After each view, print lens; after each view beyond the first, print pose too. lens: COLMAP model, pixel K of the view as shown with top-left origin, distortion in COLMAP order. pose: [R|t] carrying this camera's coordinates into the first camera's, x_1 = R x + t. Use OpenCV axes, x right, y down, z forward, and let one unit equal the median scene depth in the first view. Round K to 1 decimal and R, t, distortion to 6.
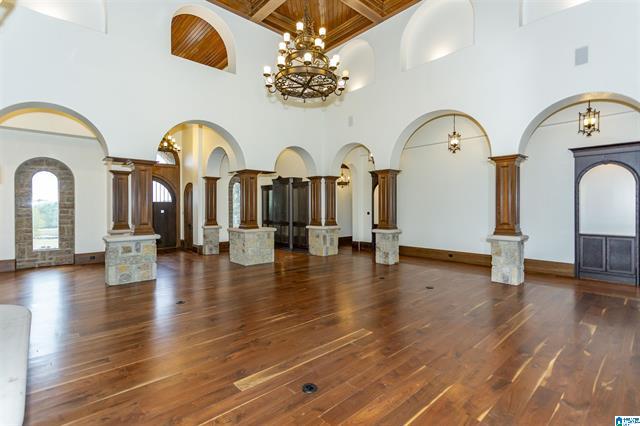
lens RADIAL K [[302.5, 0, 308.8], [0, 302.5, 206.4], [0, 0, 1]] dist [-0.001340, 0.001346]
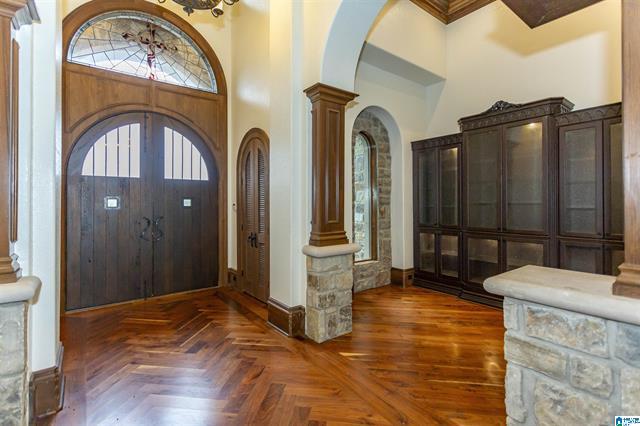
lens RADIAL K [[302.5, 0, 310.6], [0, 302.5, 199.1], [0, 0, 1]] dist [-0.001340, 0.001346]
pose [[0.995838, -0.002914, -0.091097, -0.280210], [0.002194, 0.999966, -0.007997, 0.015538], [0.091117, 0.007764, 0.995810, 0.607578]]
